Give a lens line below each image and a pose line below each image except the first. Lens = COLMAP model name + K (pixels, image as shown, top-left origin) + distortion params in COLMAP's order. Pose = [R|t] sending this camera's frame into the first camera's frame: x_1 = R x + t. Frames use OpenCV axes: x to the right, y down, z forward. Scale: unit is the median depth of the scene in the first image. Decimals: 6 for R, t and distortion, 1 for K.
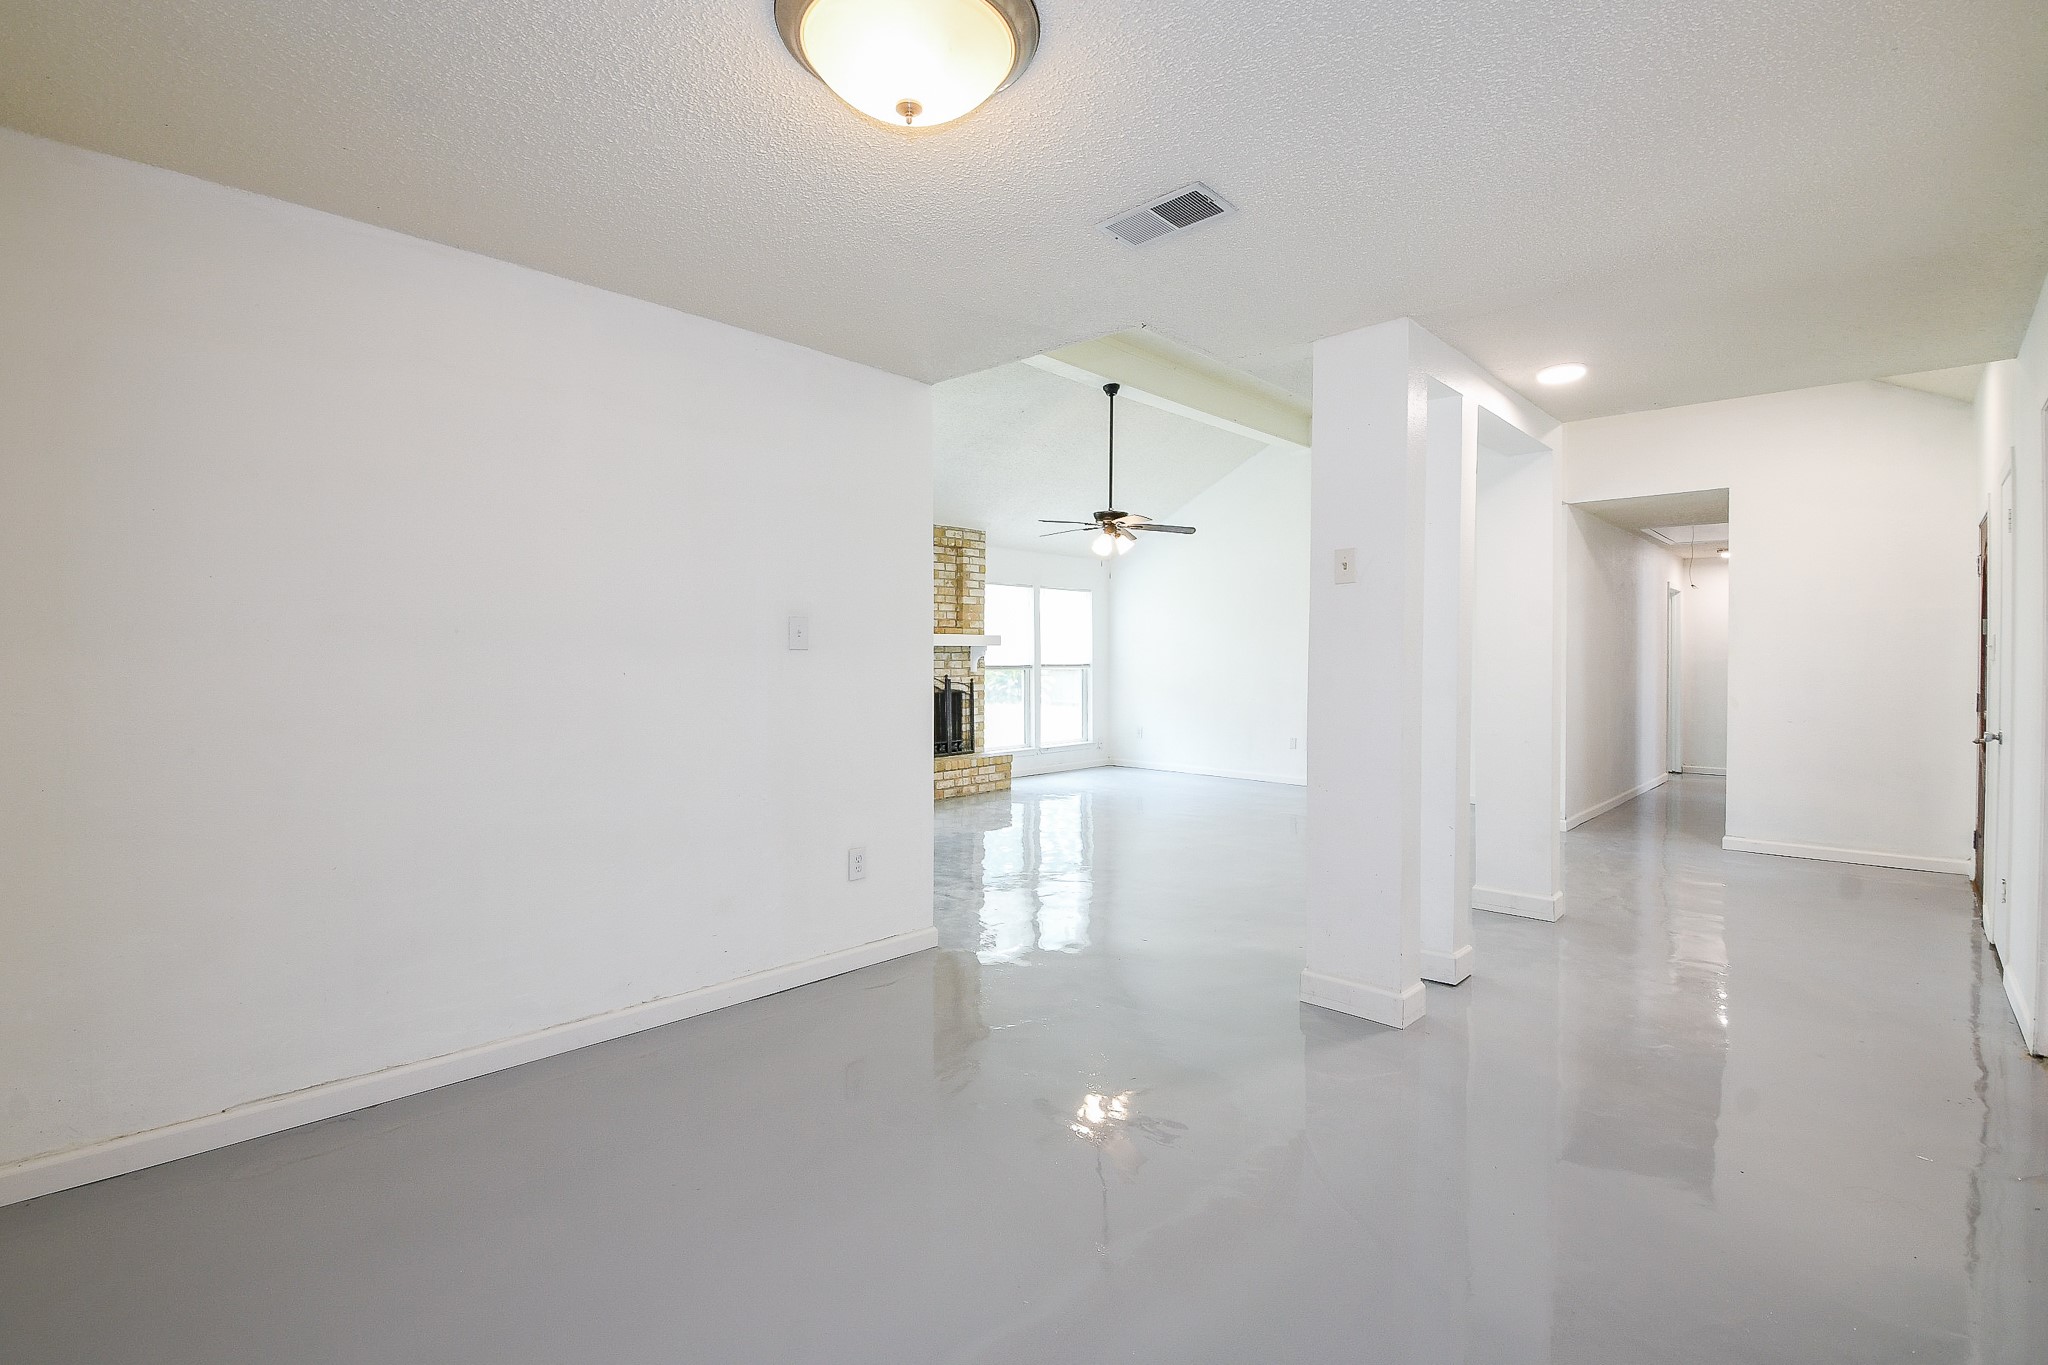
lens RADIAL K [[928.7, 0, 1033.3], [0, 928.7, 668.9], [0, 0, 1]] dist [-0.012560, -0.011535]
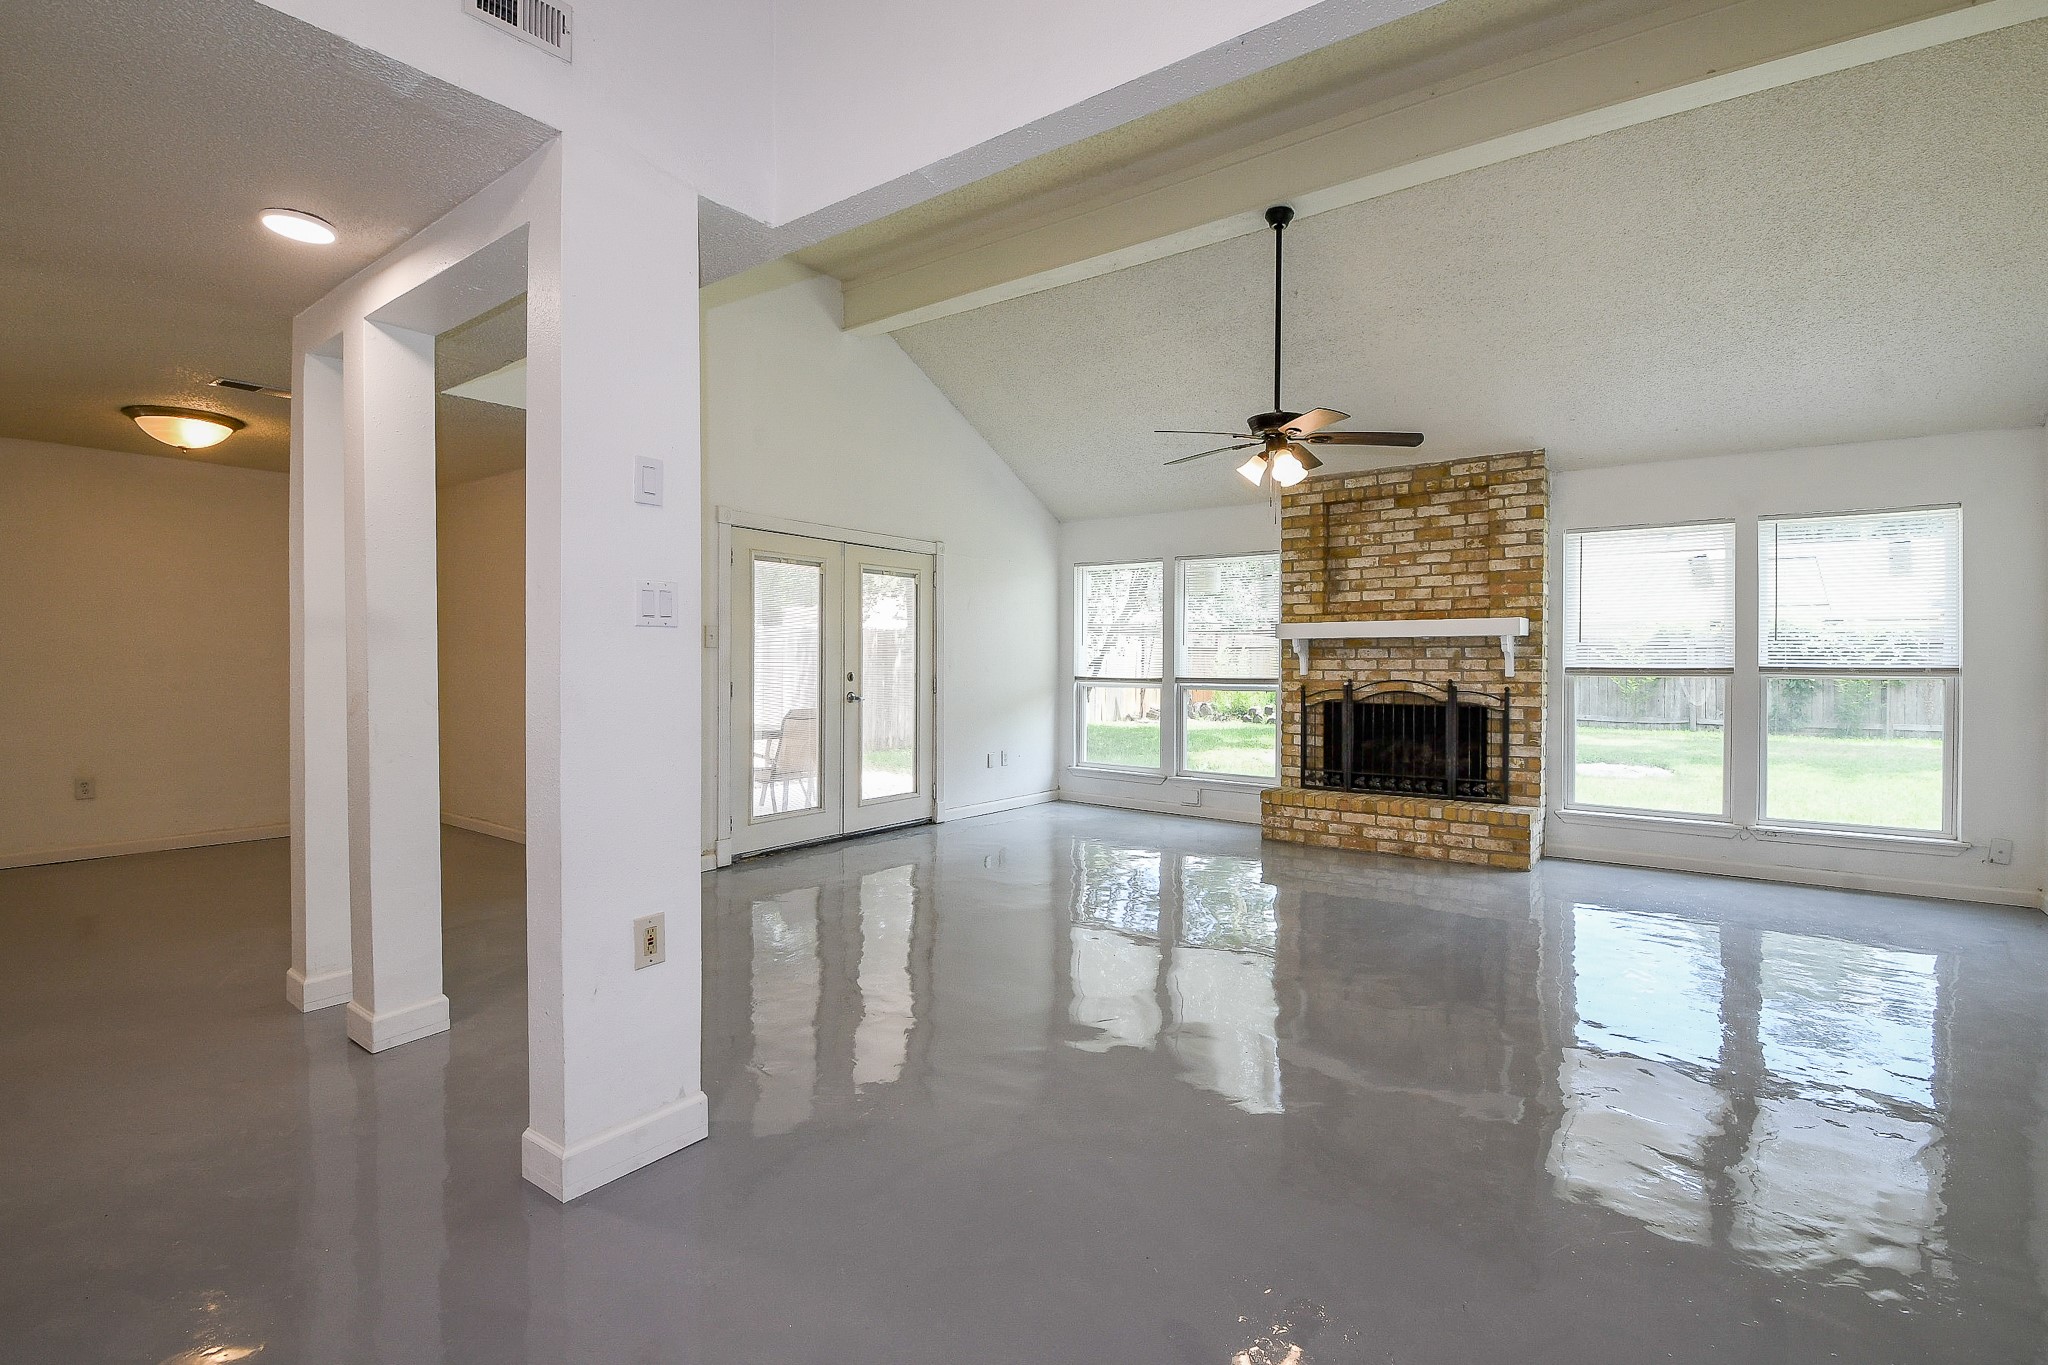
lens RADIAL K [[928.7, 0, 1024.2], [0, 928.7, 667.1], [0, 0, 1]] dist [-0.012560, -0.011535]
pose [[0.103089, 0.003684, -0.994665, 0.947140], [-0.010620, 0.999940, 0.002602, -0.002661], [0.994615, 0.010295, 0.103122, 1.076048]]
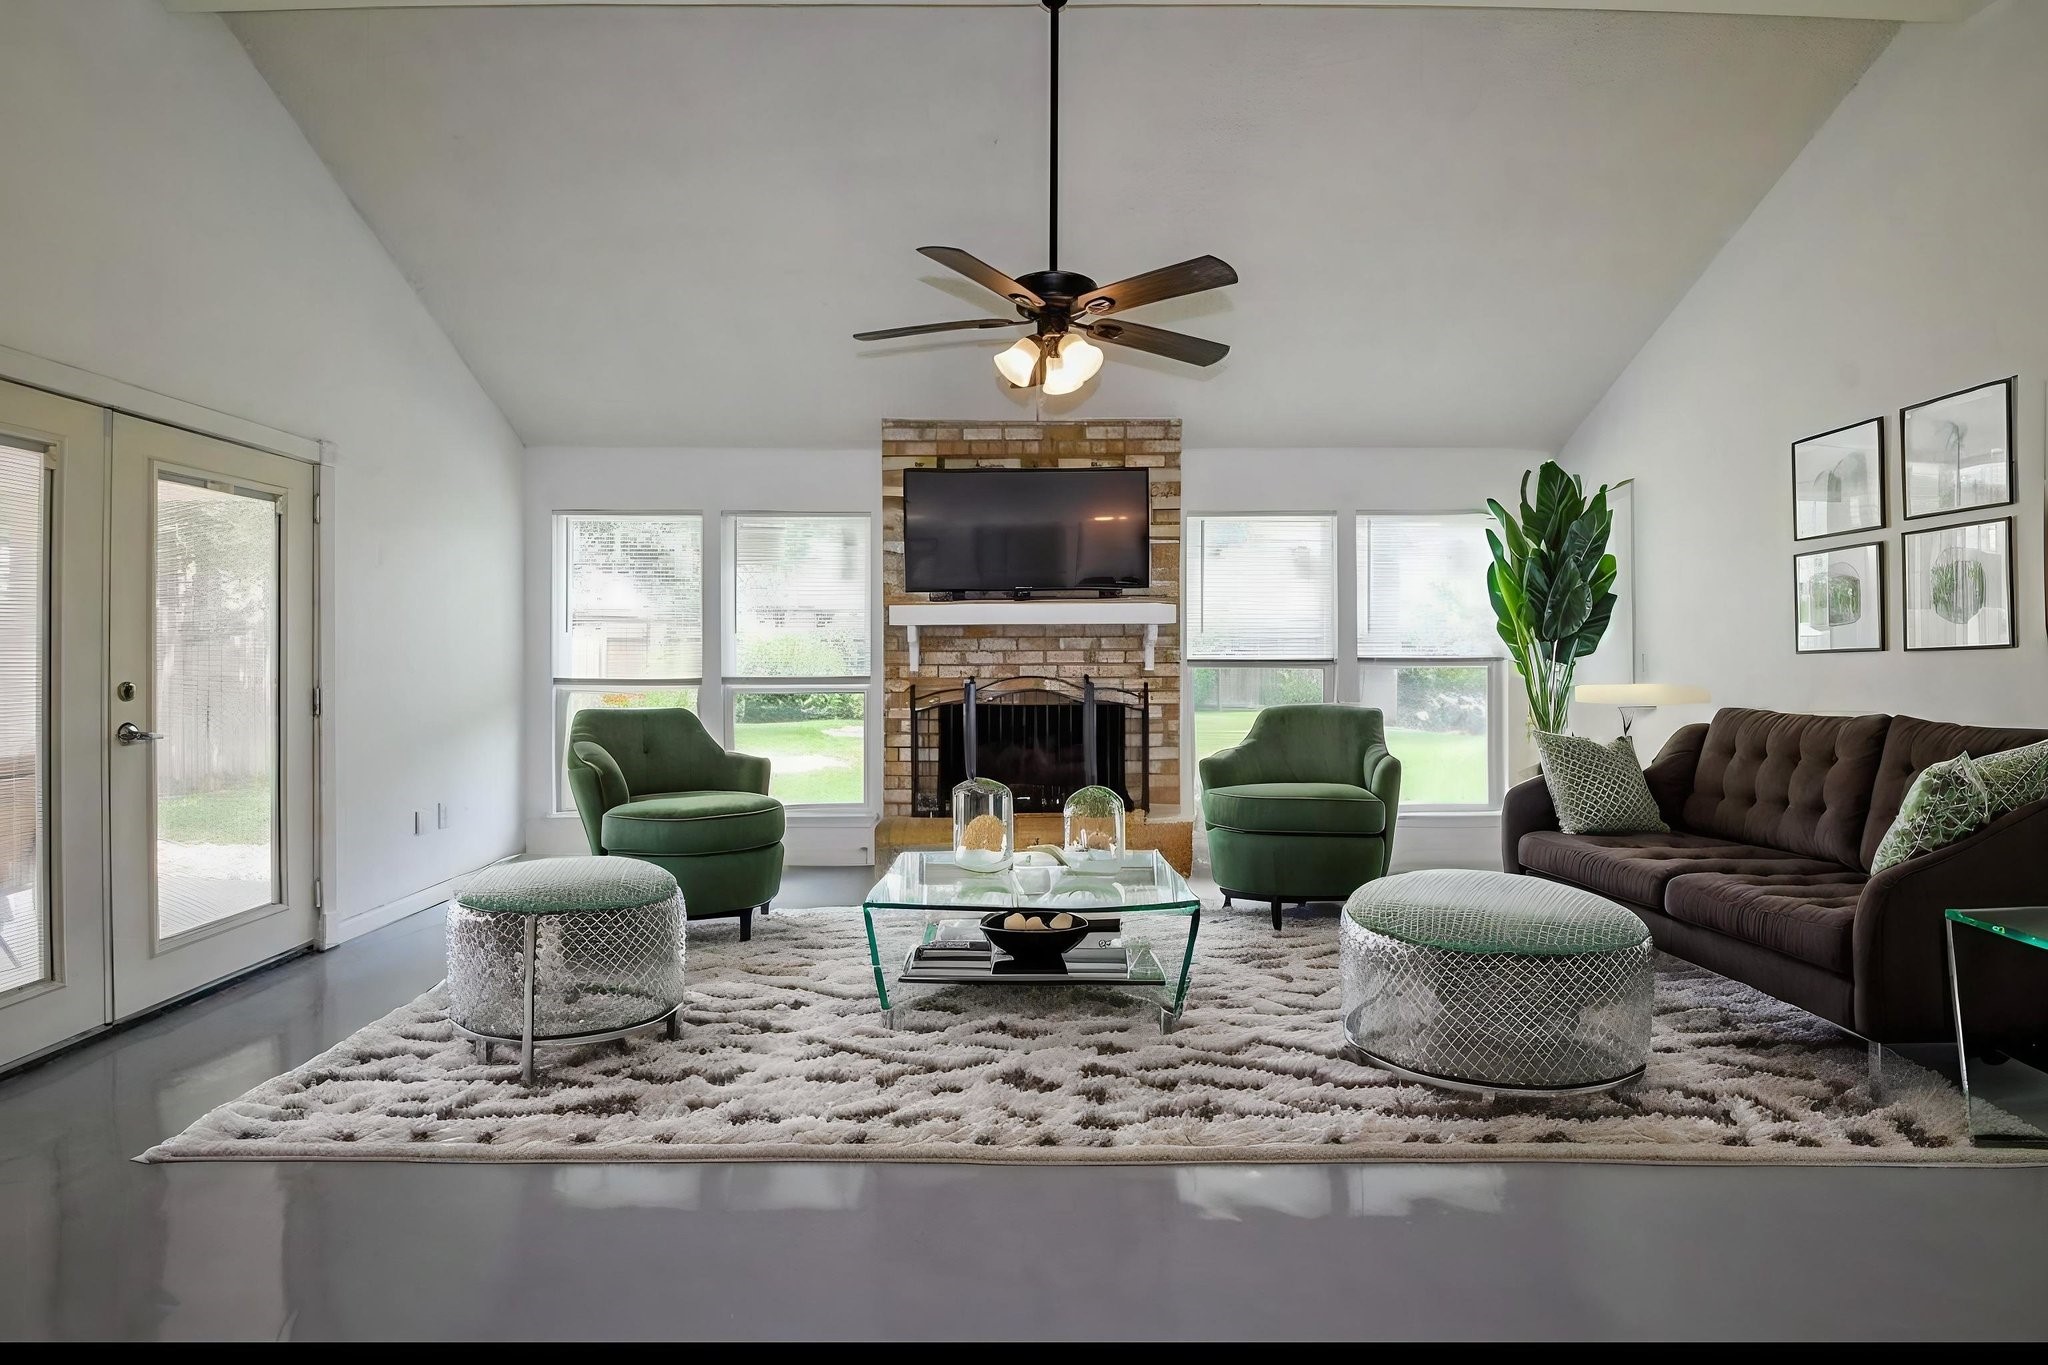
lens RADIAL K [[926.5, 0, 1015.0], [0, 926.5, 652.9], [0, 0, 1]] dist [-0.005000, -0.007109]
pose [[0.691732, -0.003285, -0.722147, 0.513451], [-0.001824, 0.999979, -0.006295, -0.006710], [0.722152, 0.005672, 0.691711, 0.977826]]
